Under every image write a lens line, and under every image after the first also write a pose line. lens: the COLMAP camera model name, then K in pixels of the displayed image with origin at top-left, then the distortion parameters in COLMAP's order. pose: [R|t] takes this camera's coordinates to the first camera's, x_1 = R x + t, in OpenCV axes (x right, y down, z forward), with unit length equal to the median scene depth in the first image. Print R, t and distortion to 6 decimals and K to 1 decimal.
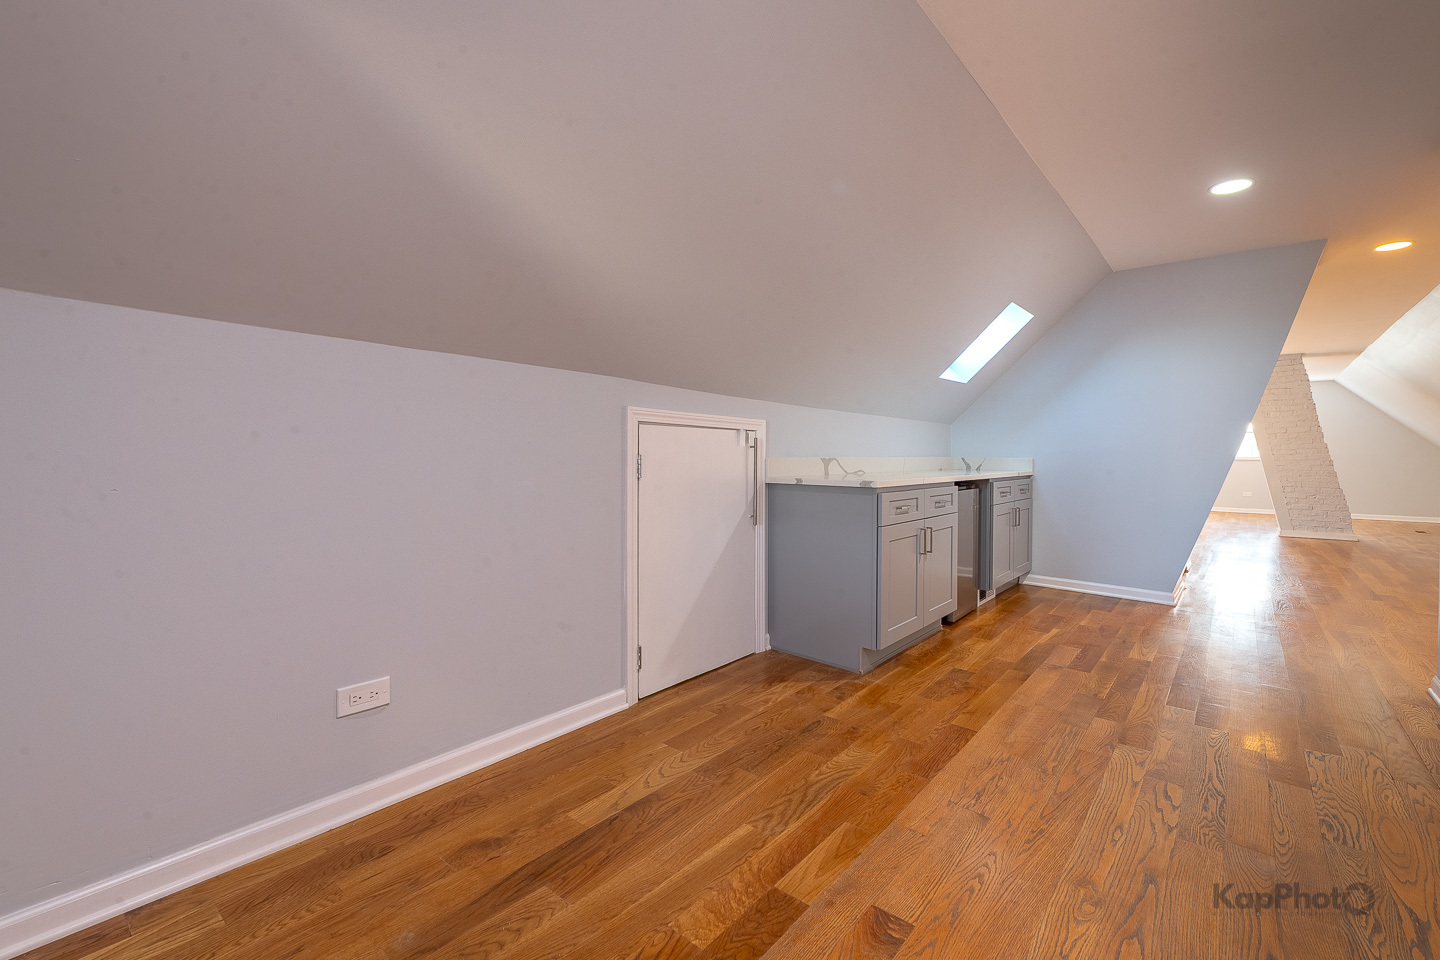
lens RADIAL K [[573.3, 0, 806.4], [0, 573.3, 468.1], [0, 0, 1]] dist [0.011416, -0.000233]
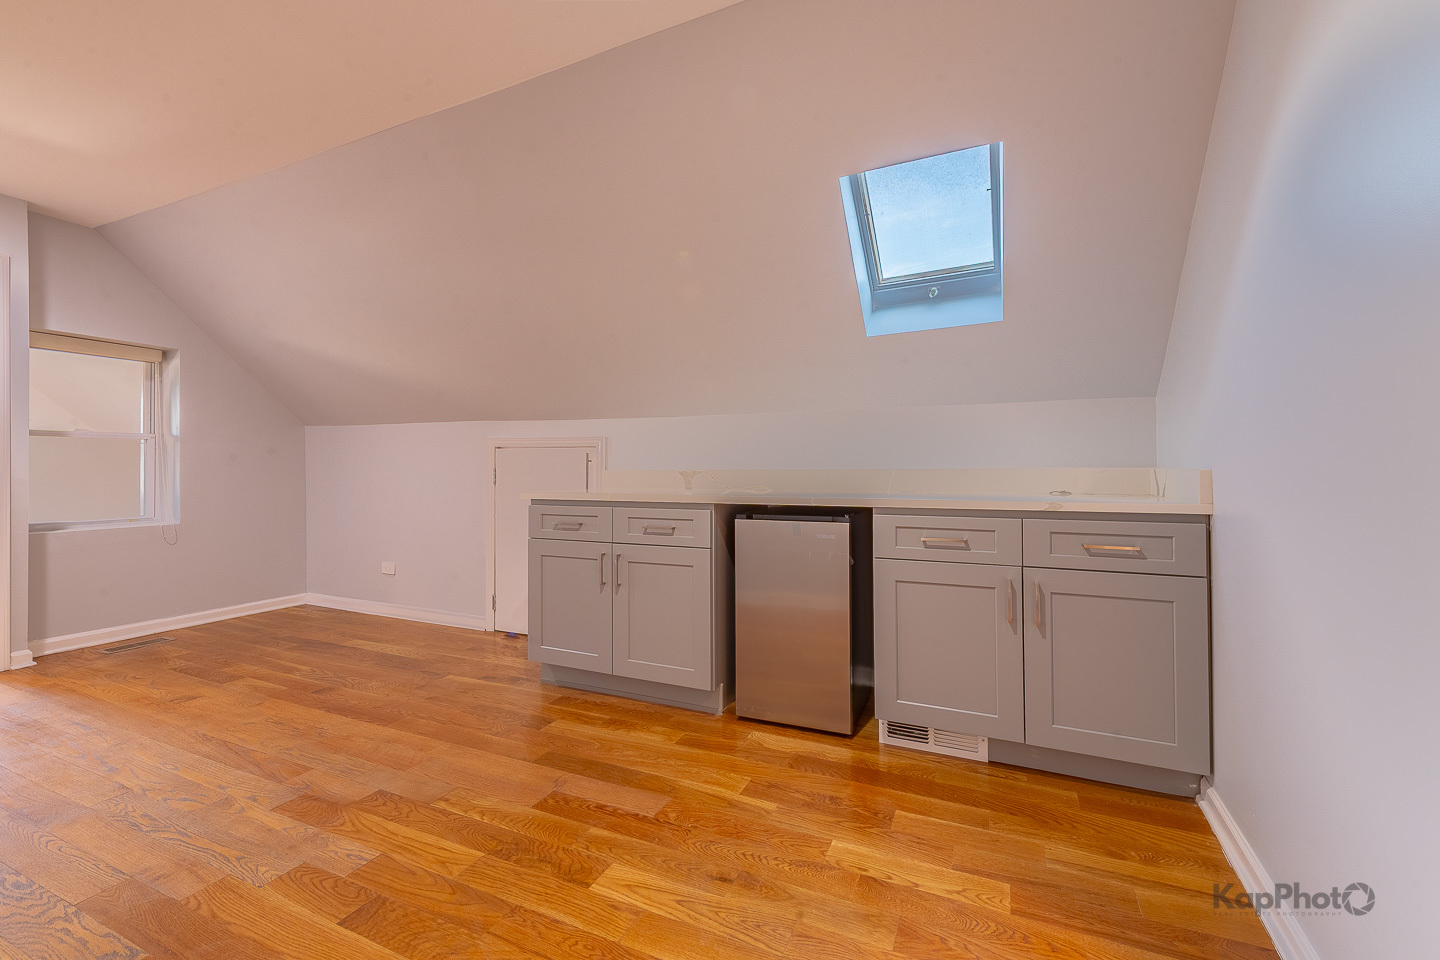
lens RADIAL K [[556.6, 0, 682.5], [0, 556.6, 470.5], [0, 0, 1]] dist [0.014016, -0.002924]
pose [[0.235443, -0.008079, -0.971854, 1.279675], [-0.018166, 0.999754, -0.012712, -0.009937], [0.971718, 0.020648, 0.235239, 1.142765]]
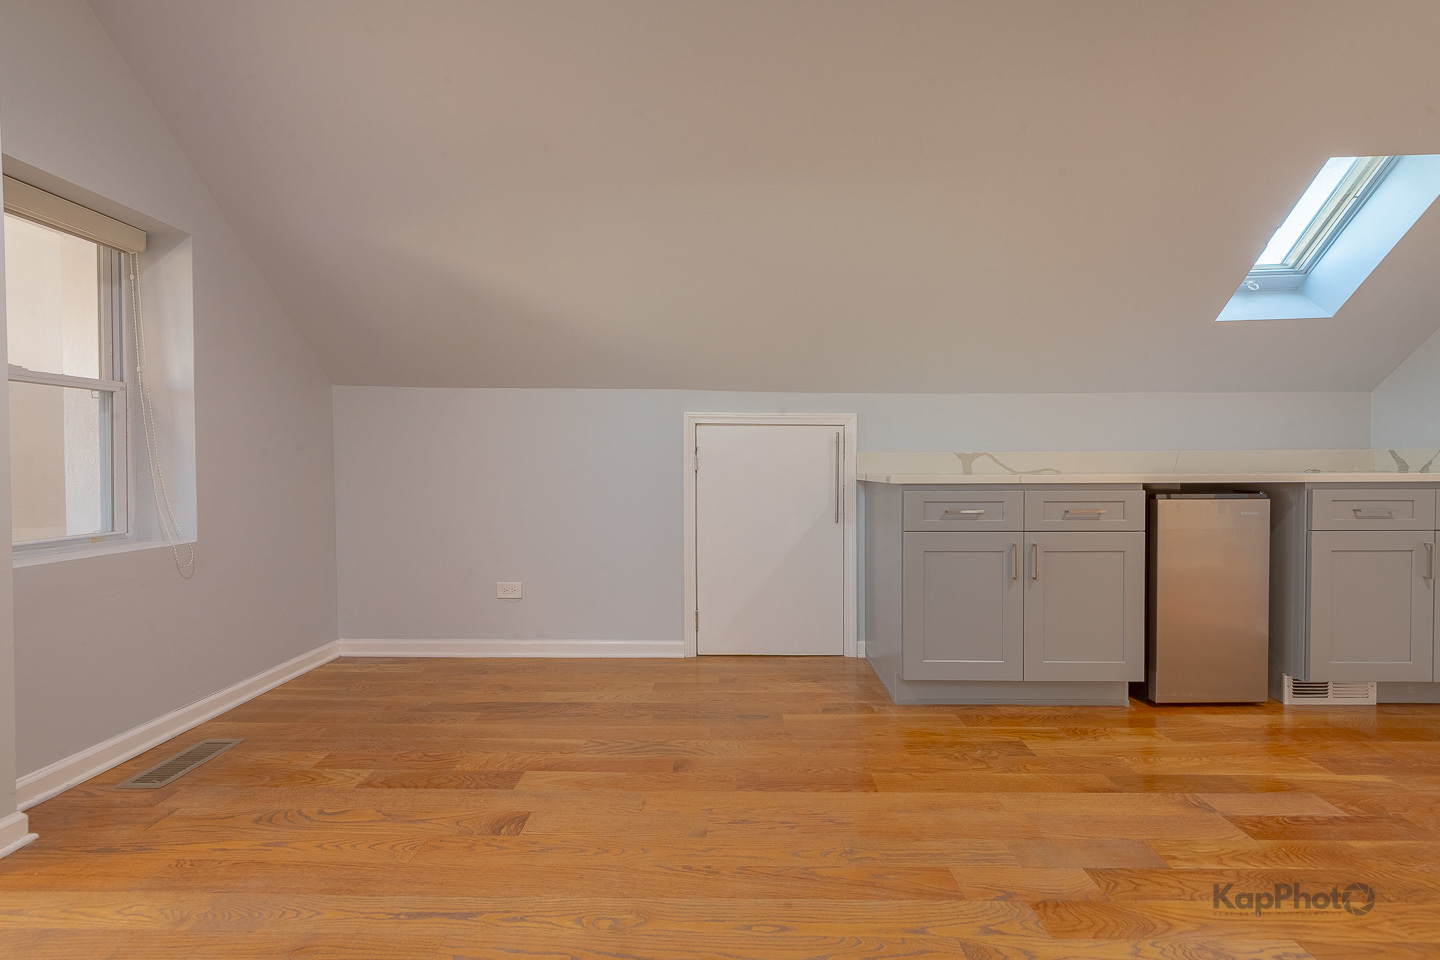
lens RADIAL K [[573.6, 0, 720.0], [0, 573.6, 480.0], [0, 0, 1]] dist [0.015340, -0.004461]
pose [[0.597766, 0.009431, -0.801615, 0.704731], [-0.010215, 0.999939, 0.004147, 0.031178], [0.801605, 0.005710, 0.597827, 0.320923]]
